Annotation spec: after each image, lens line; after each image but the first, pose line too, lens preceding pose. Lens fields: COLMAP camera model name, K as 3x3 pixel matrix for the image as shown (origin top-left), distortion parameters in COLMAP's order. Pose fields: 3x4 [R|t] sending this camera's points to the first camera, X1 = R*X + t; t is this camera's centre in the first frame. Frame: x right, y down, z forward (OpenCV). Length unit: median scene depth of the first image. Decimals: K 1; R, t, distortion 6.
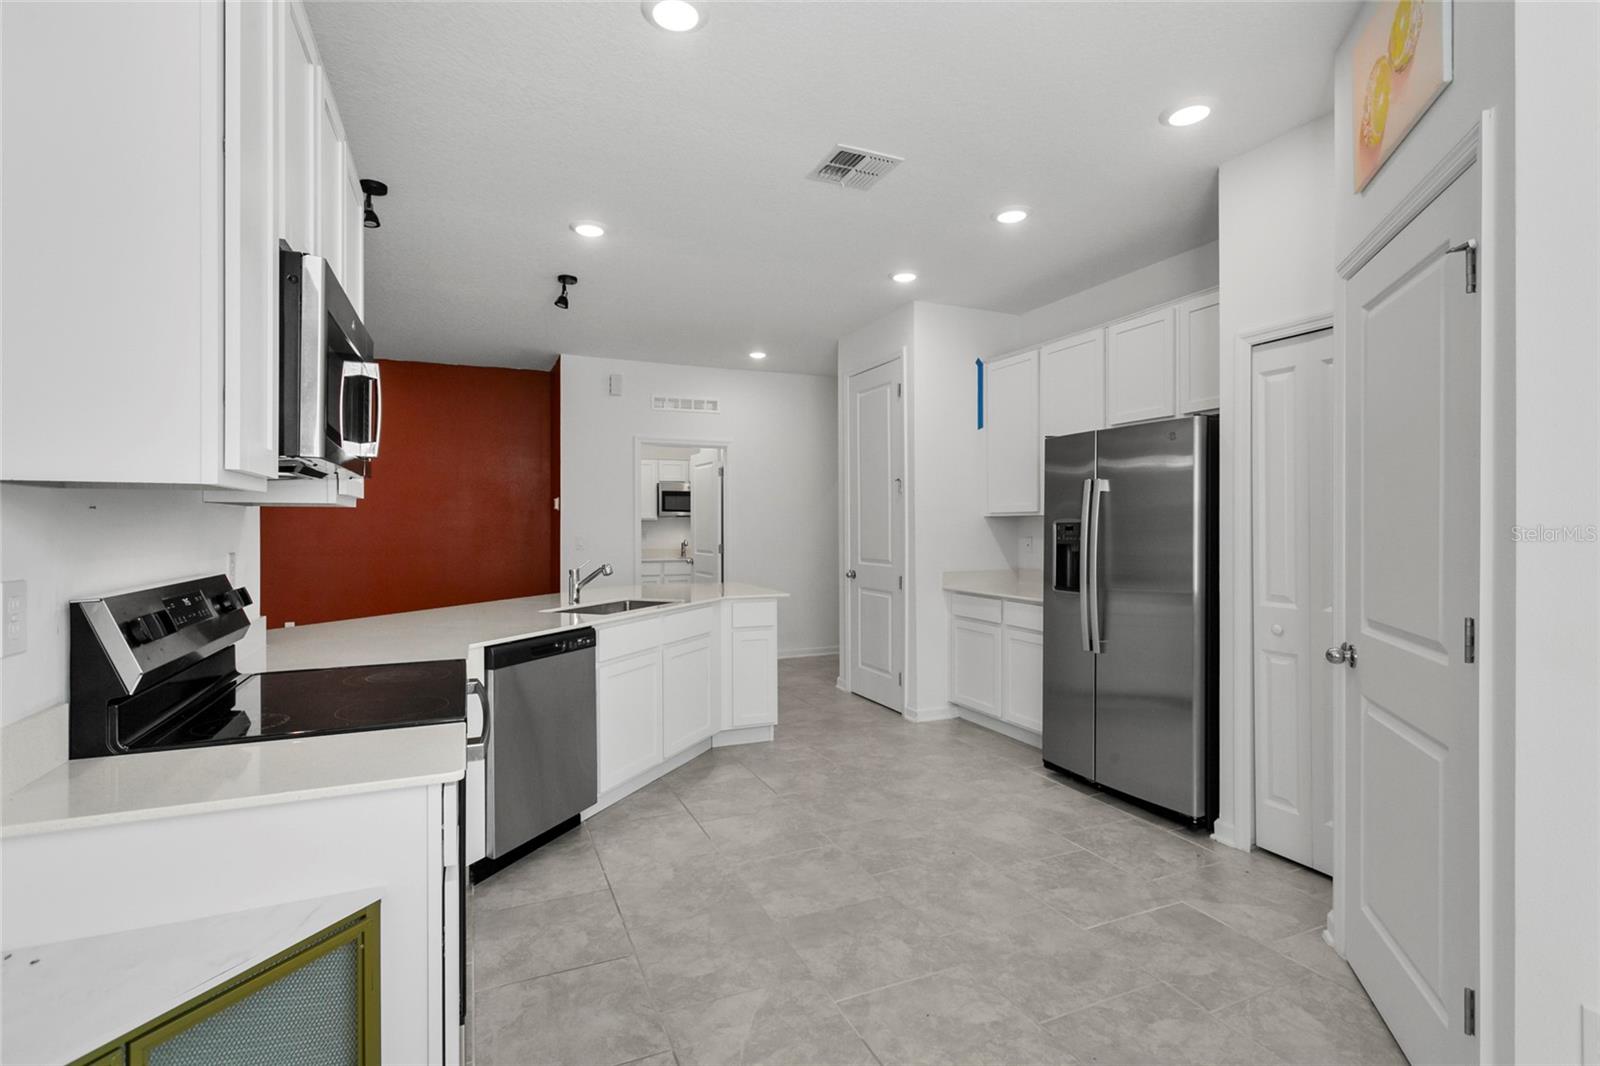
lens RADIAL K [[758.3, 0, 809.8], [0, 758.3, 528.8], [0, 0, 1]] dist [-0.000281, 0.001281]
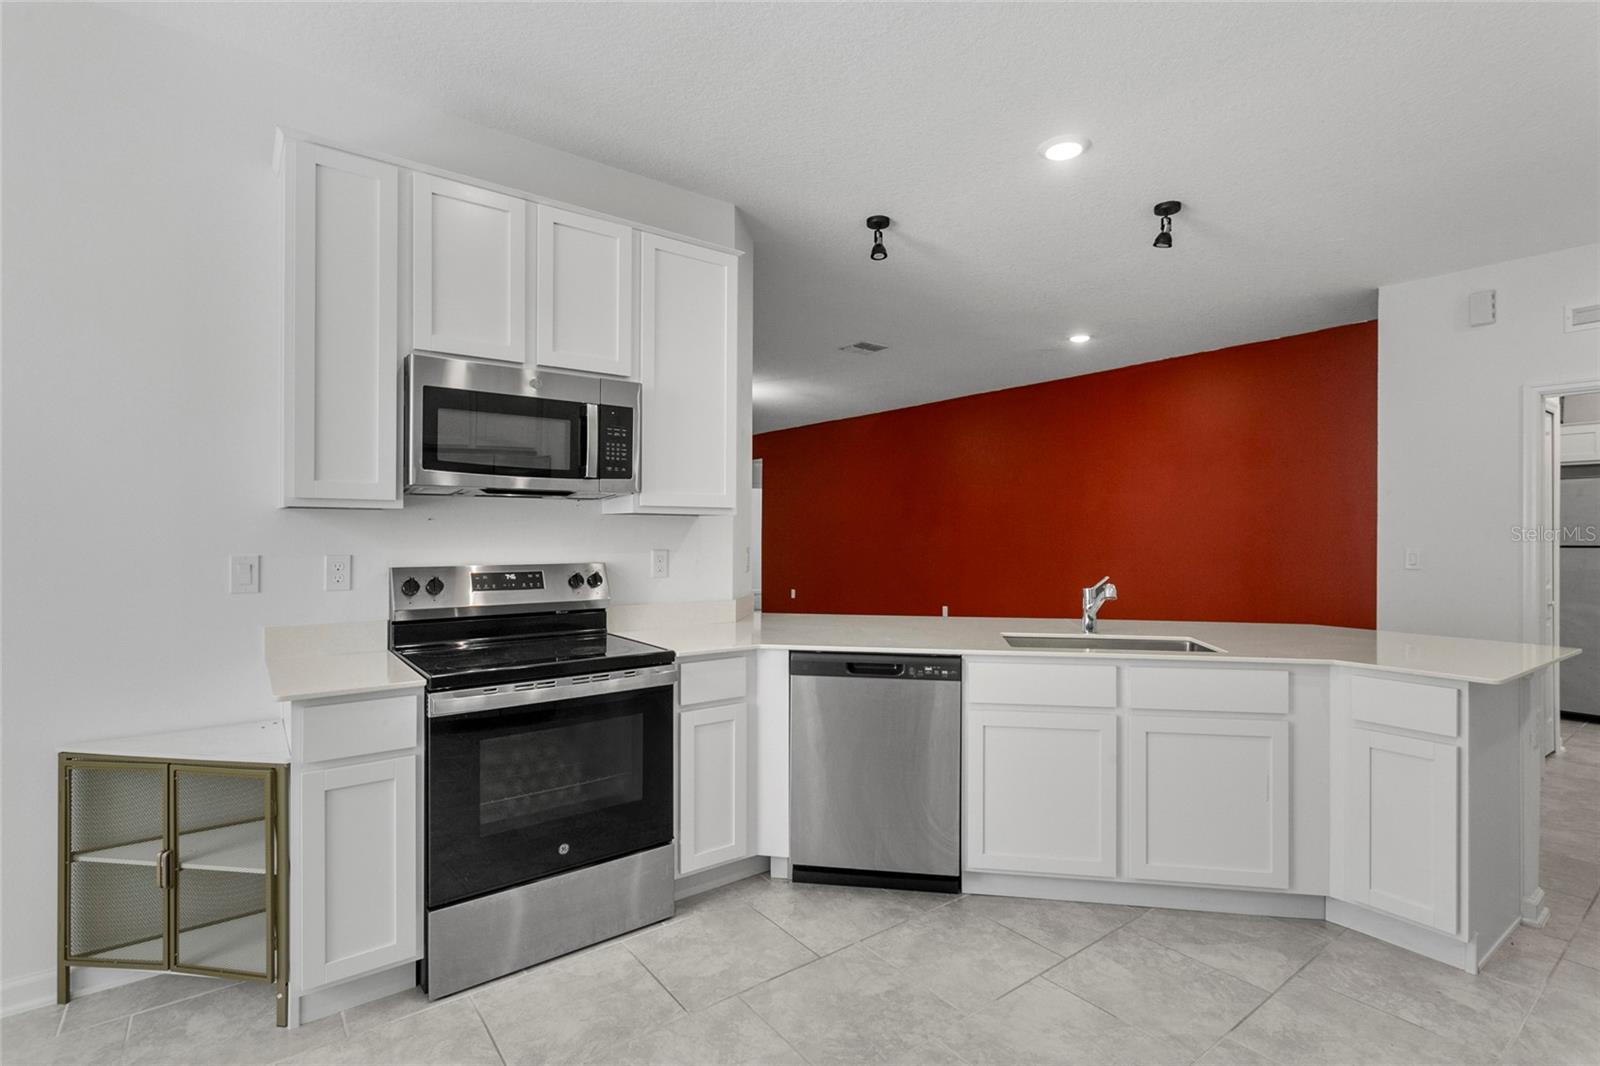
lens RADIAL K [[758.3, 0, 805.8], [0, 758.3, 530.3], [0, 0, 1]] dist [-0.000281, 0.001281]
pose [[0.214691, 0.000844, -0.976682, 0.457086], [-0.008177, 0.999966, -0.000933, -0.003641], [0.976648, 0.008187, 0.214691, 0.644348]]
